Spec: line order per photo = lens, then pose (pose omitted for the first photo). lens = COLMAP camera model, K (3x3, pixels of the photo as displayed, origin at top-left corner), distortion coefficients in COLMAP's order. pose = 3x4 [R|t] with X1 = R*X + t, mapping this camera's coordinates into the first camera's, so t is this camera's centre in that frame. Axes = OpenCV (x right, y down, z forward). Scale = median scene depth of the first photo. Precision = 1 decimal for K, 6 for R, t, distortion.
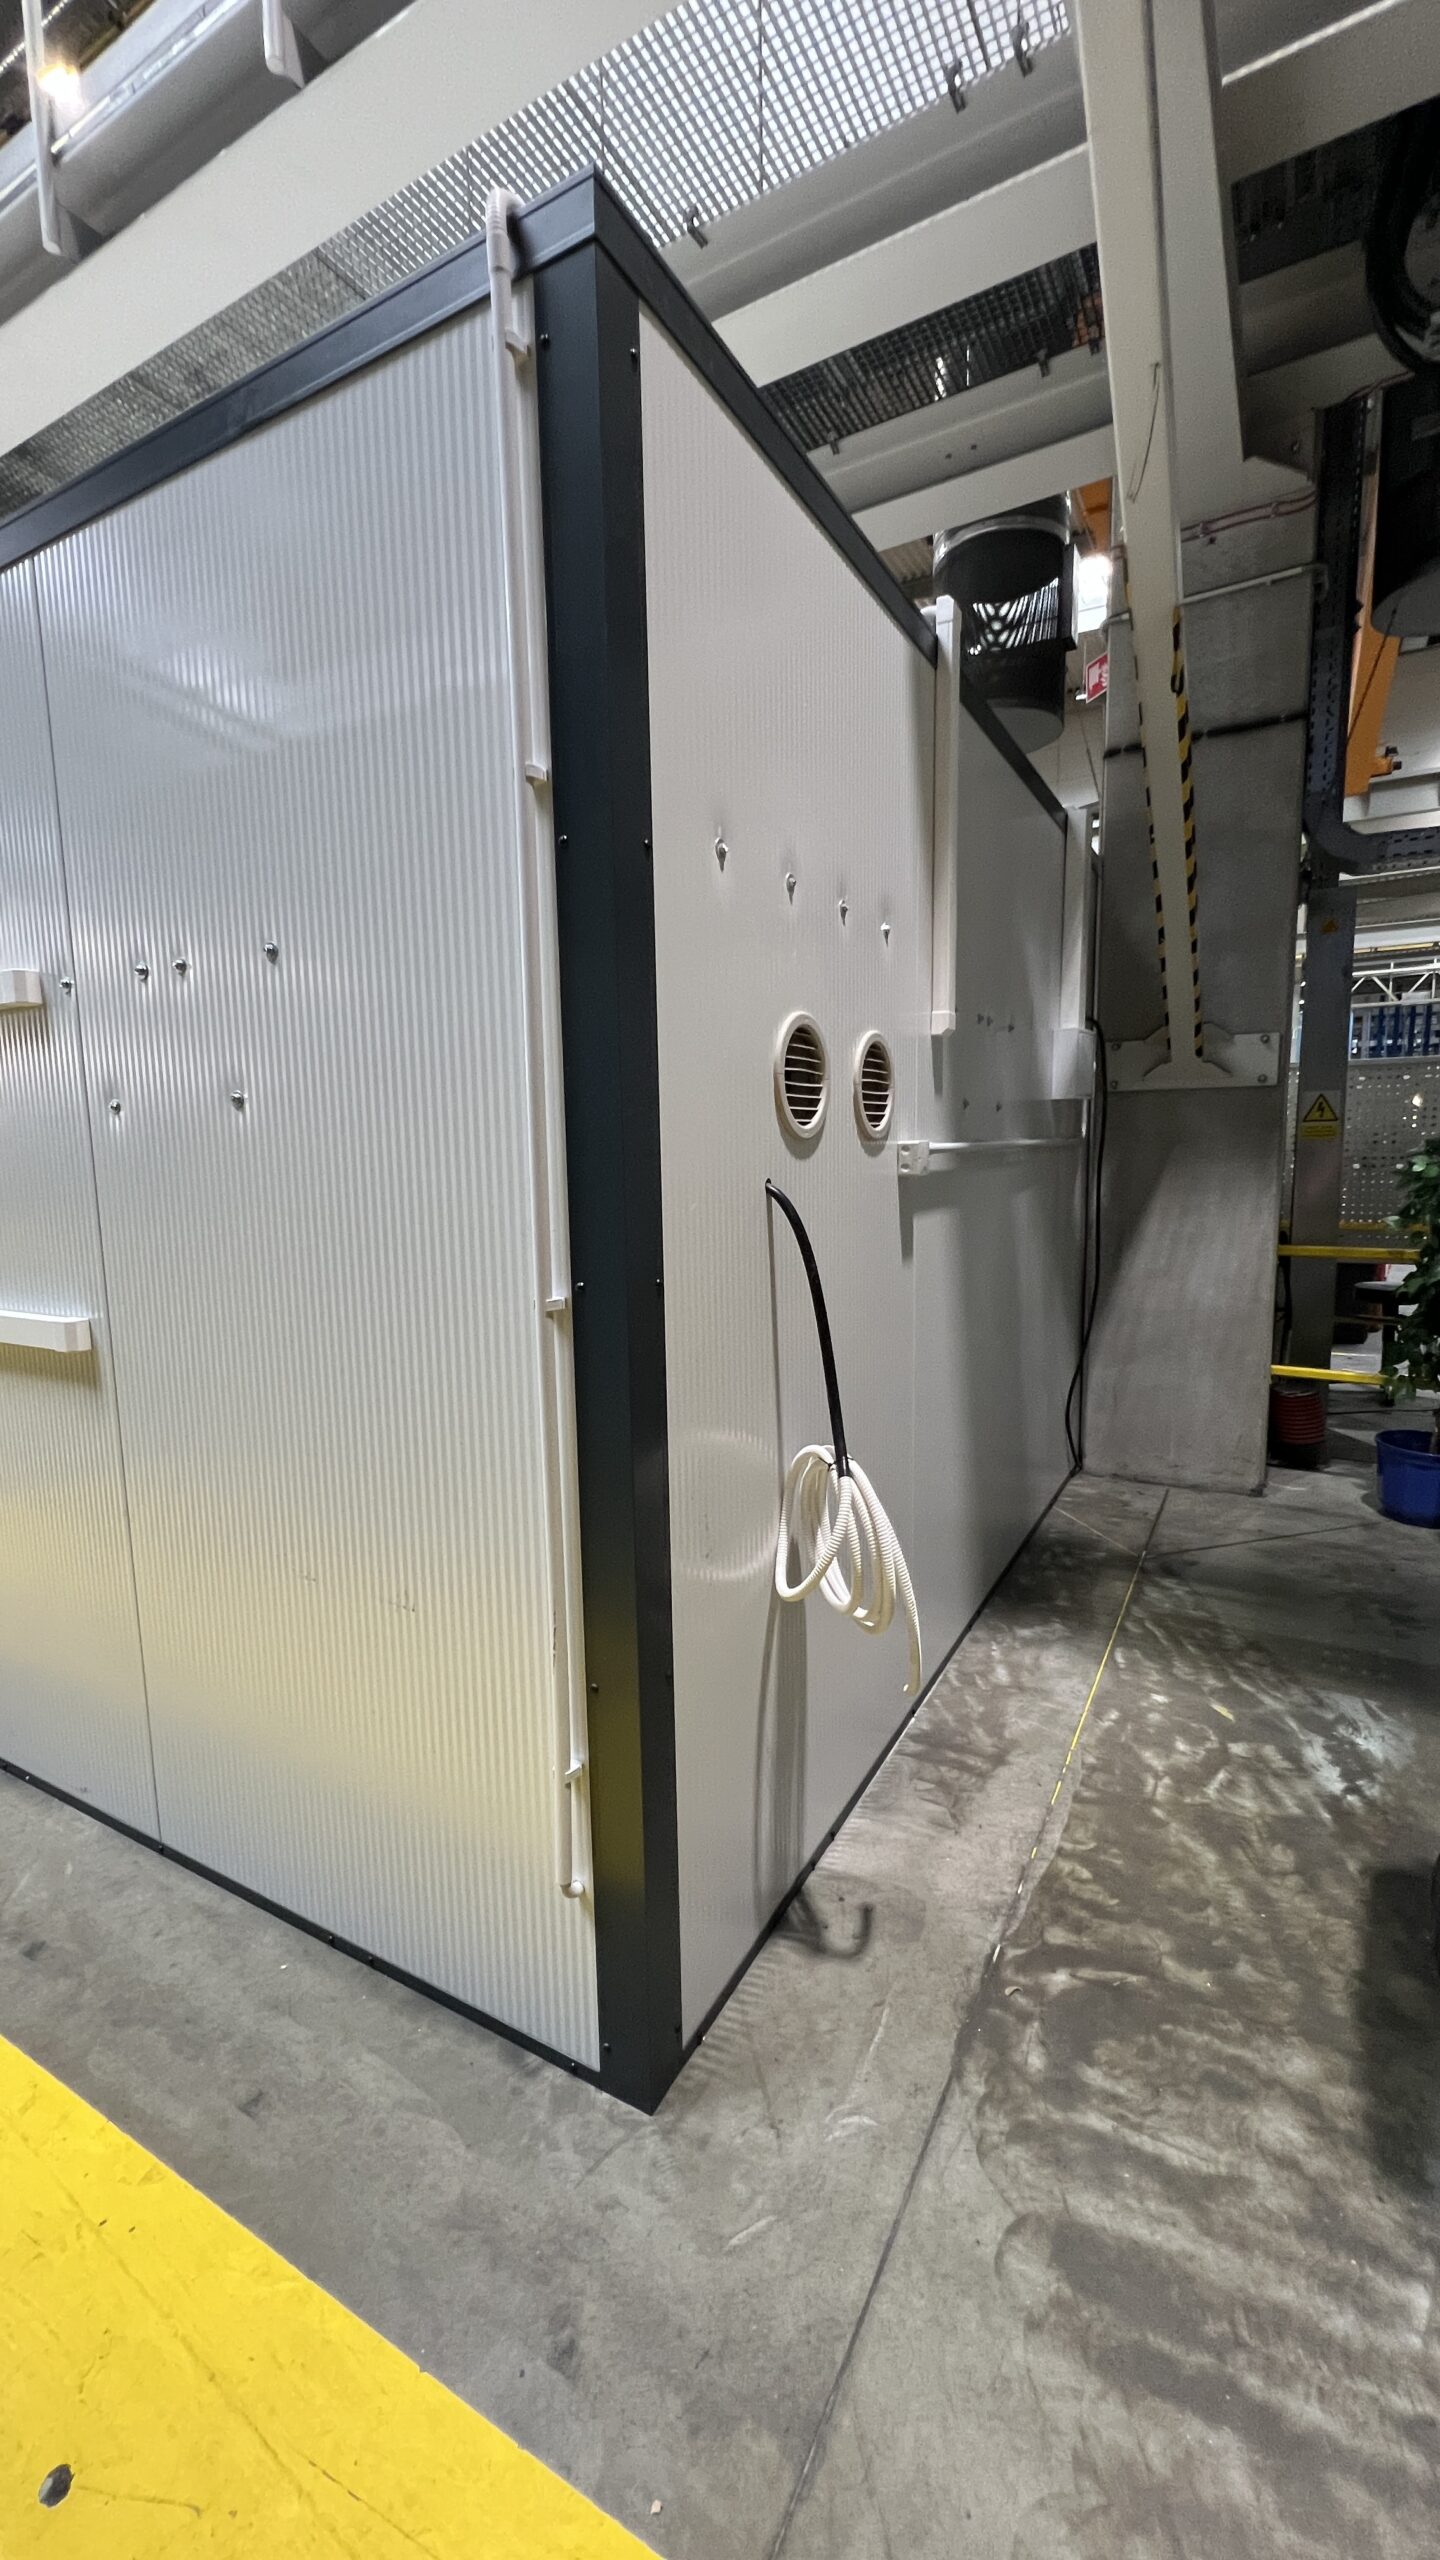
lens RADIAL K [[1025.5, 0, 707.5], [0, 1025.5, 1277.0], [0, 0, 1]] dist [0.001140, -0.000130]
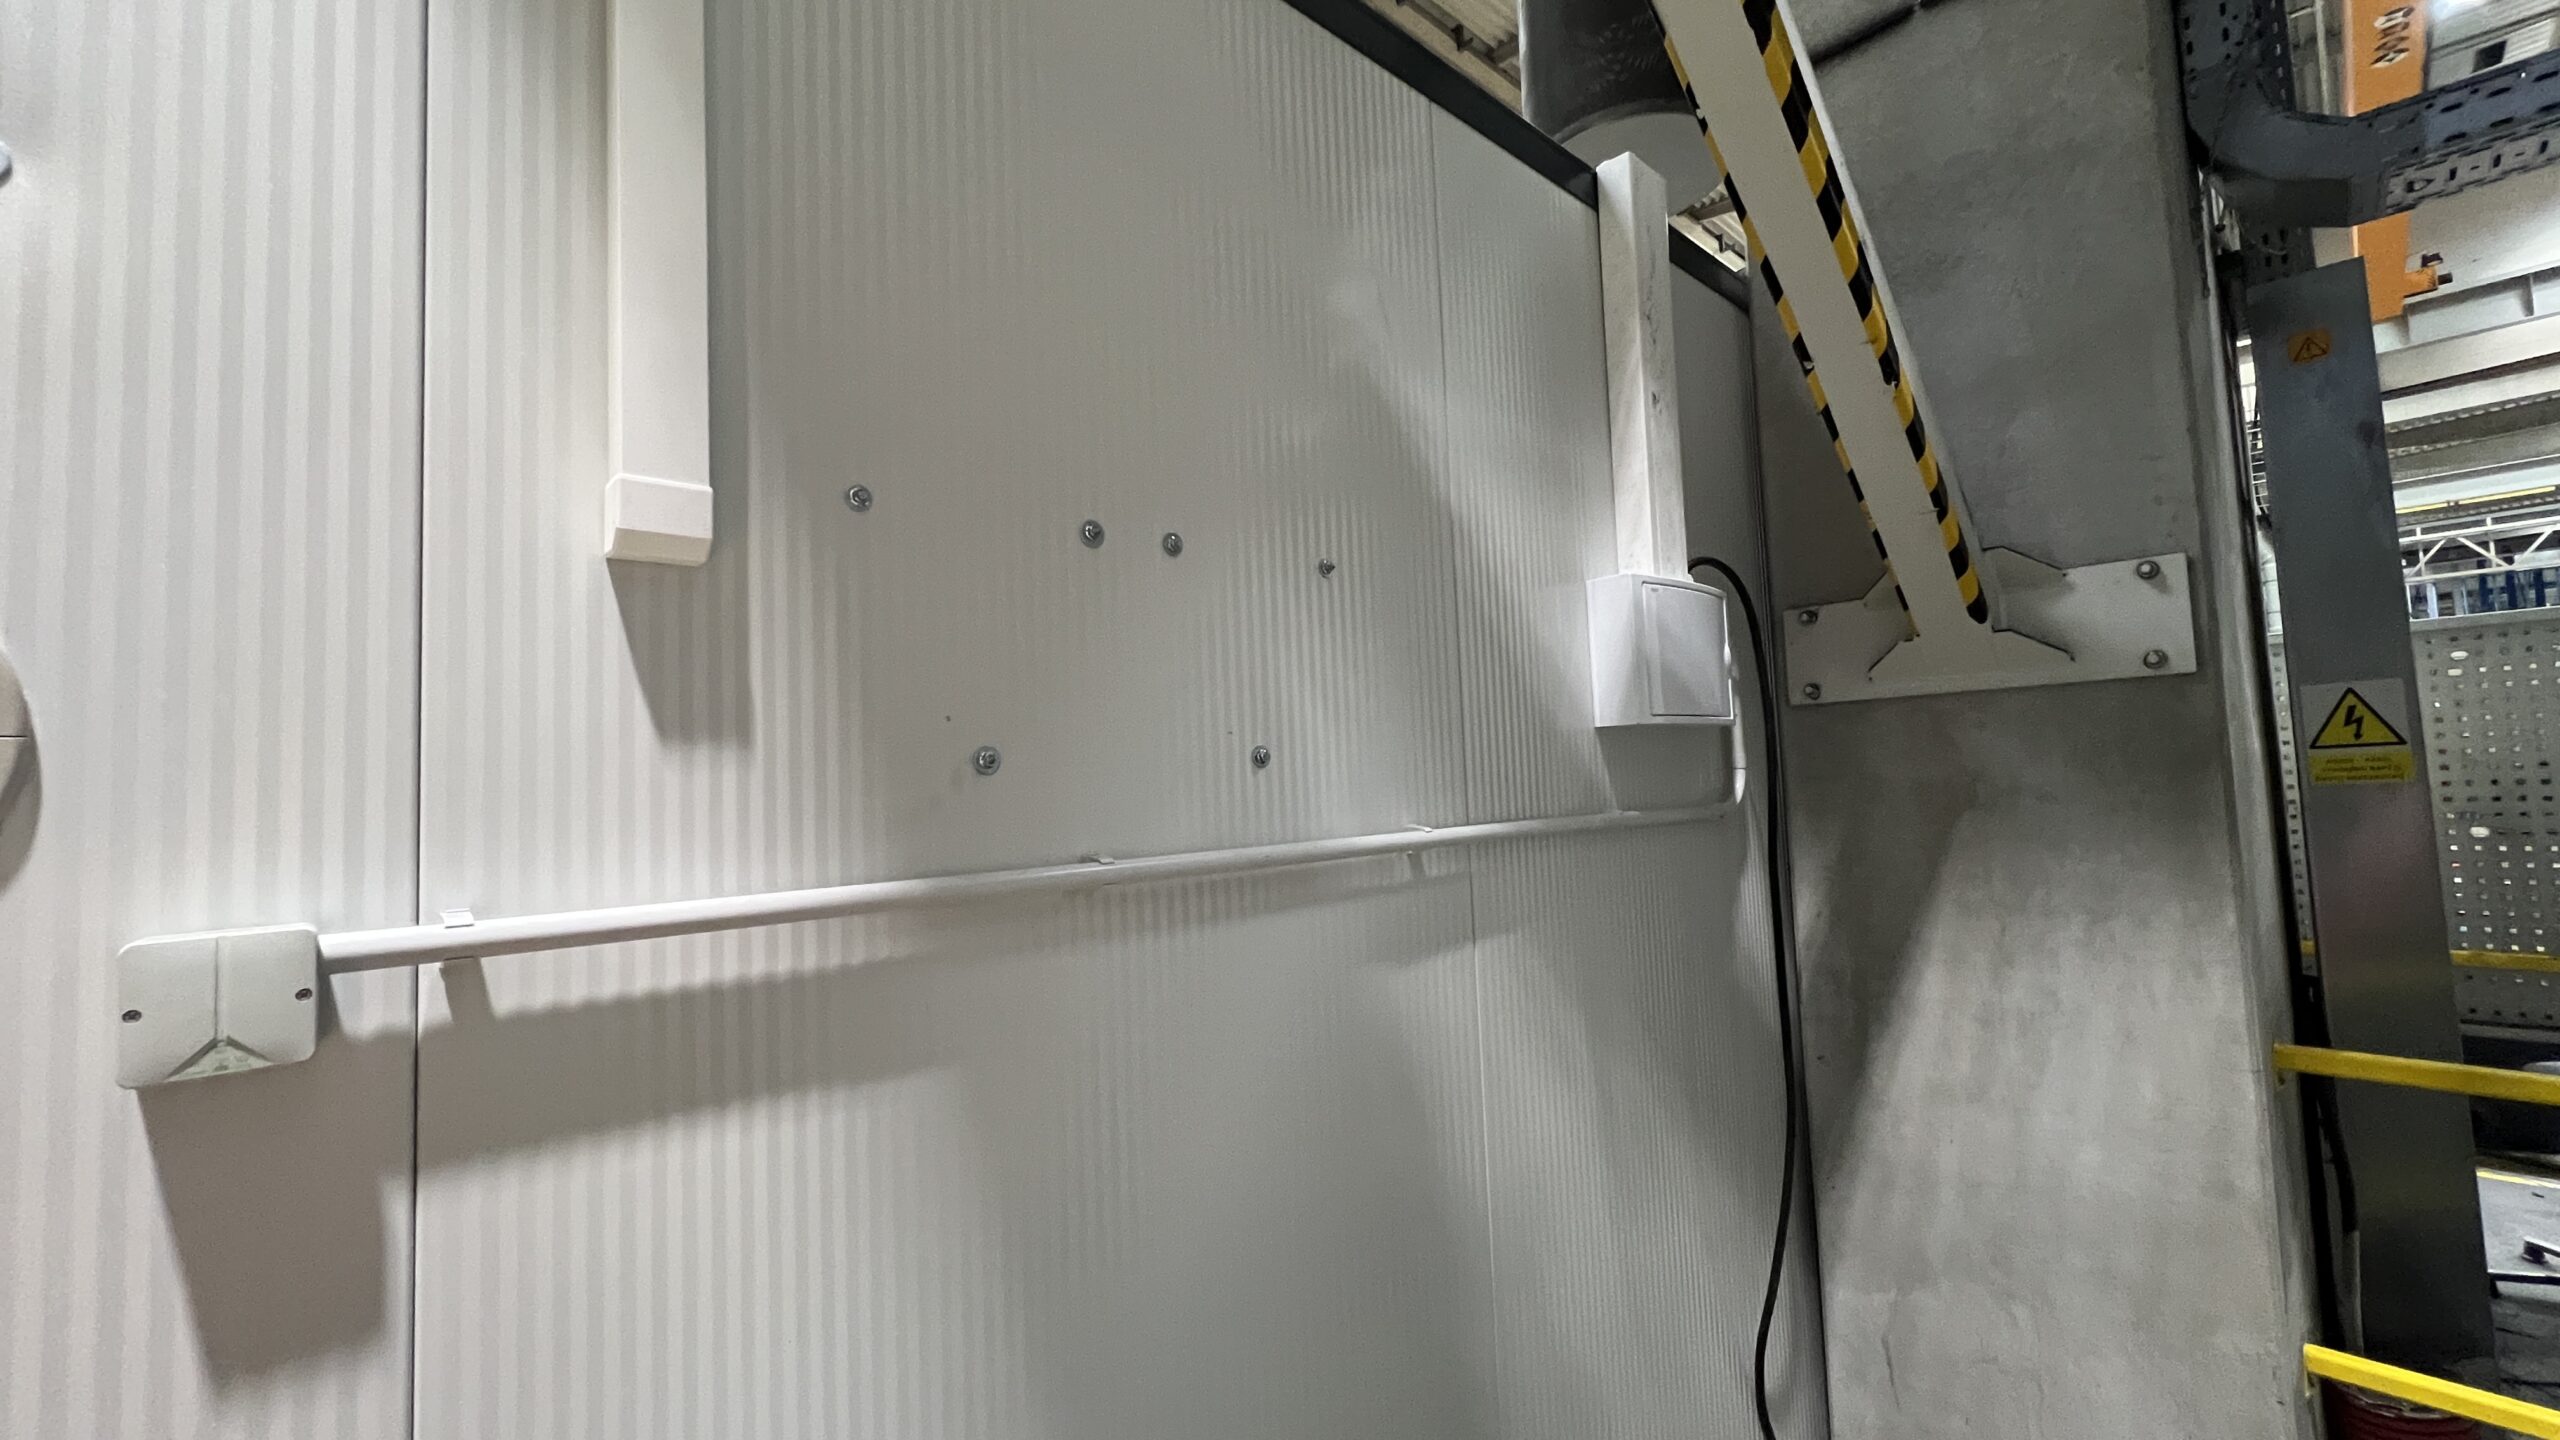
lens RADIAL K [[1008.6, 0, 1291.2], [0, 1008.6, 723.0], [0, 0, 1]] dist [0.000574, 0.000031]
pose [[0.953779, -0.041187, -0.297675, 0.302256], [-0.014449, 0.983132, -0.182324, -0.079785], [0.300163, 0.178198, 0.937095, 0.470320]]
